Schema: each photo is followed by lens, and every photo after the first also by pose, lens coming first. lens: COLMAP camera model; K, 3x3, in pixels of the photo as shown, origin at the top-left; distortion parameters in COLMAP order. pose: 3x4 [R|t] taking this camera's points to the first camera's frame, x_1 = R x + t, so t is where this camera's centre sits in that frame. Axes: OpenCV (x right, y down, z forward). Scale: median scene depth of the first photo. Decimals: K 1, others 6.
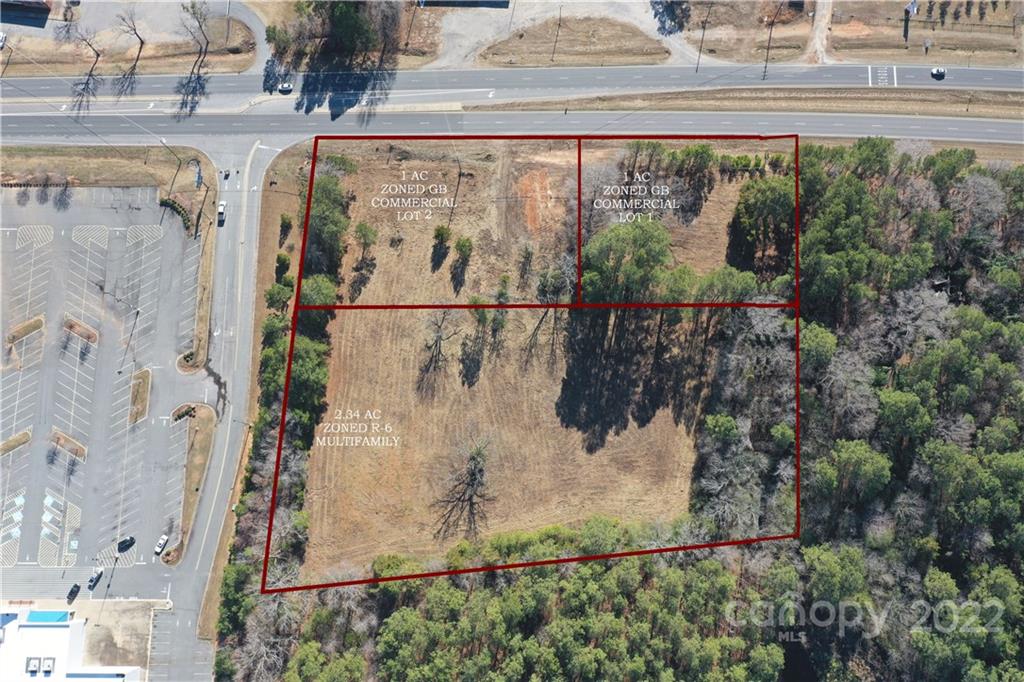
lens RADIAL K [[807.4, 0, 509.1], [0, 807.4, 338.7], [0, 0, 1]] dist [0.005449, 0.006897]
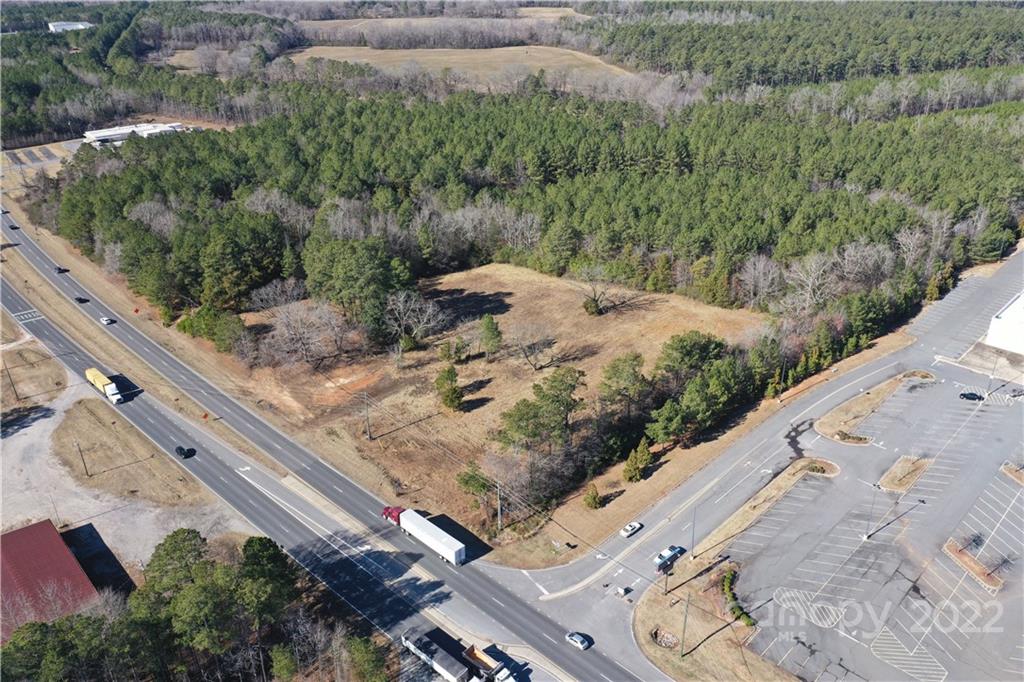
lens RADIAL K [[807.4, 0, 502.2], [0, 807.4, 342.3], [0, 0, 1]] dist [0.005449, 0.006897]
pose [[-0.702951, -0.297149, 0.646191, -0.624246], [0.699960, -0.127873, 0.702641, -0.656430], [-0.126159, 0.946230, 0.297881, 0.708883]]
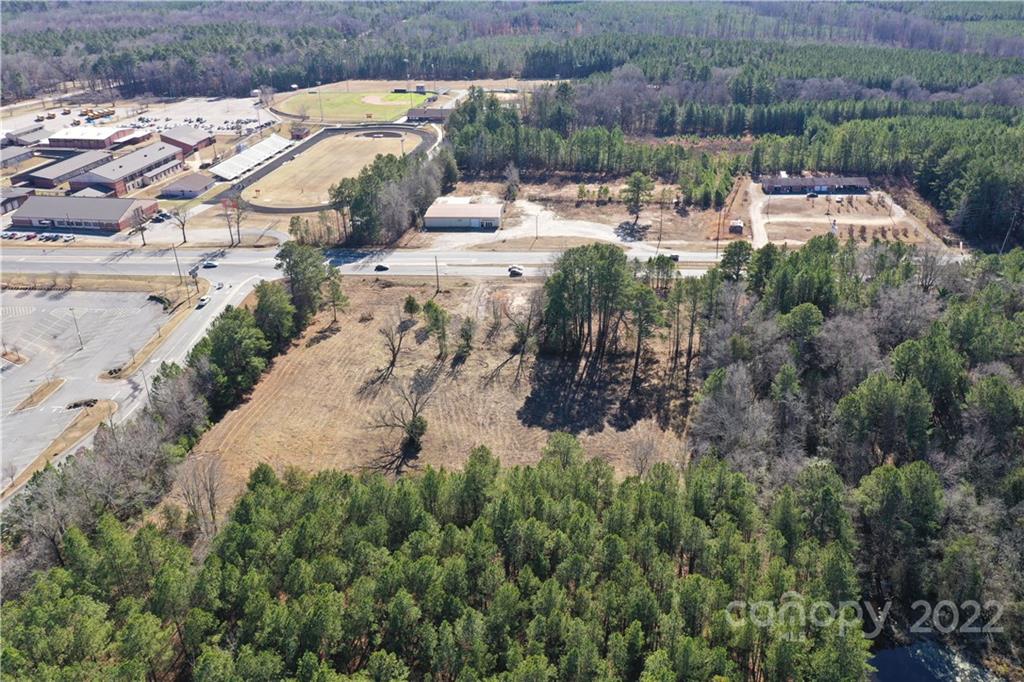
lens RADIAL K [[807.4, 0, 512.6], [0, 807.4, 346.3], [0, 0, 1]] dist [0.005449, 0.006897]
pose [[0.998992, 0.018062, -0.041084, 0.085310], [-0.043268, 0.630664, -0.774849, 0.681871], [0.011915, 0.775846, 0.630810, 0.407747]]
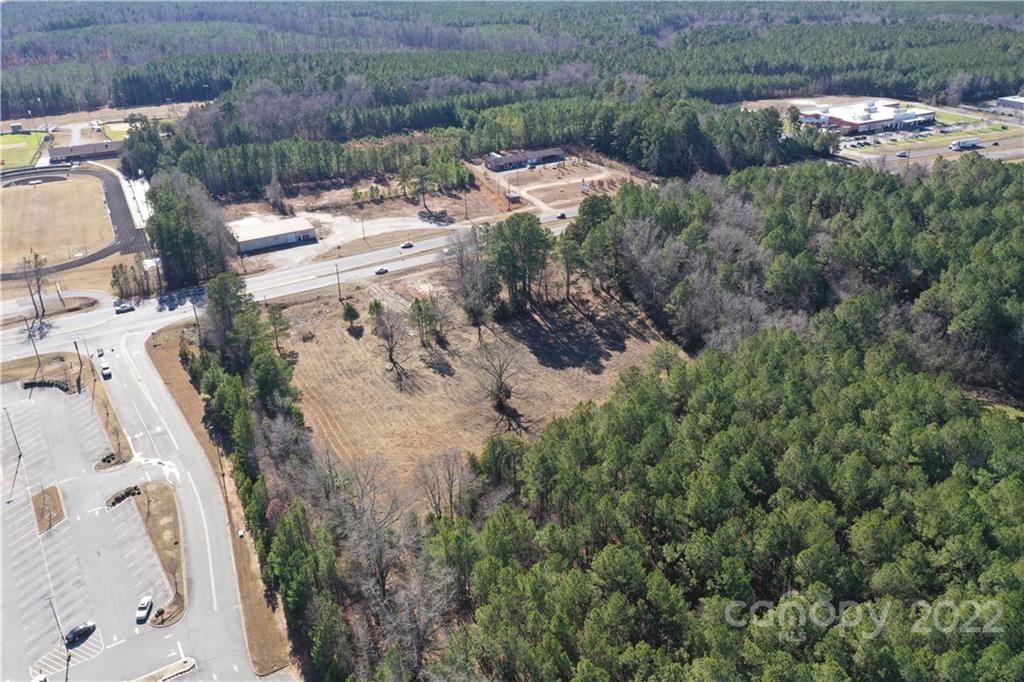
lens RADIAL K [[807.4, 0, 515.0], [0, 807.4, 338.9], [0, 0, 1]] dist [0.005449, 0.006897]
pose [[0.832471, -0.240947, 0.498935, -0.427485], [0.542473, 0.537697, -0.645449, 0.655190], [-0.112757, 0.807977, 0.578325, 0.422348]]
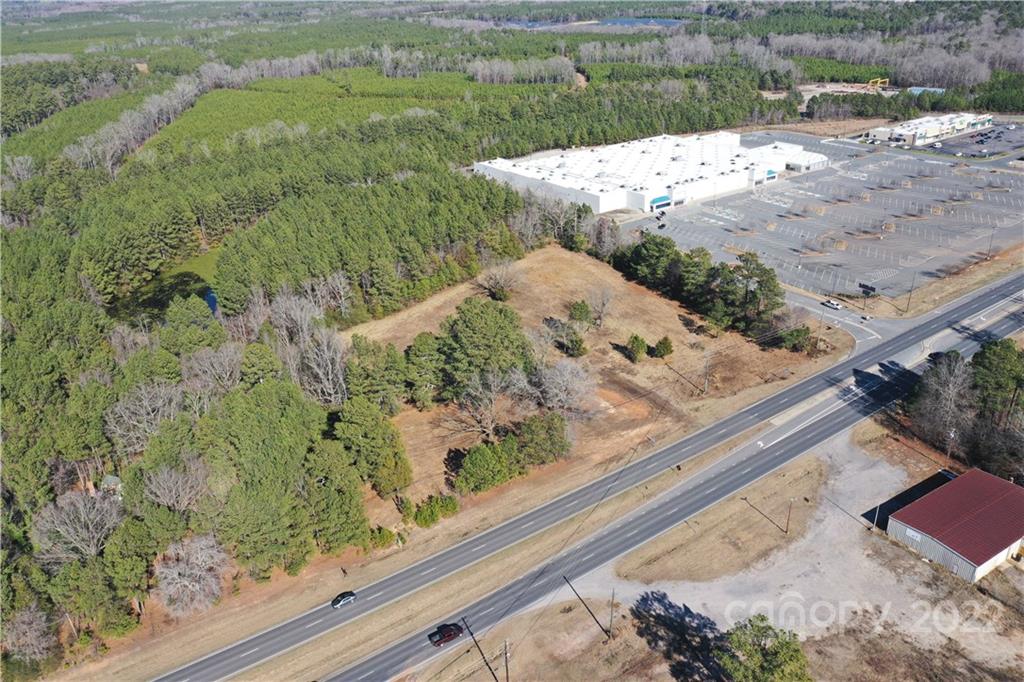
lens RADIAL K [[807.4, 0, 511.8], [0, 807.4, 338.4], [0, 0, 1]] dist [0.005449, 0.006897]
pose [[-0.821714, 0.278461, -0.497238, 0.549477], [-0.545075, -0.129301, 0.828356, -0.838439], [0.166371, 0.951704, 0.258031, 0.714395]]
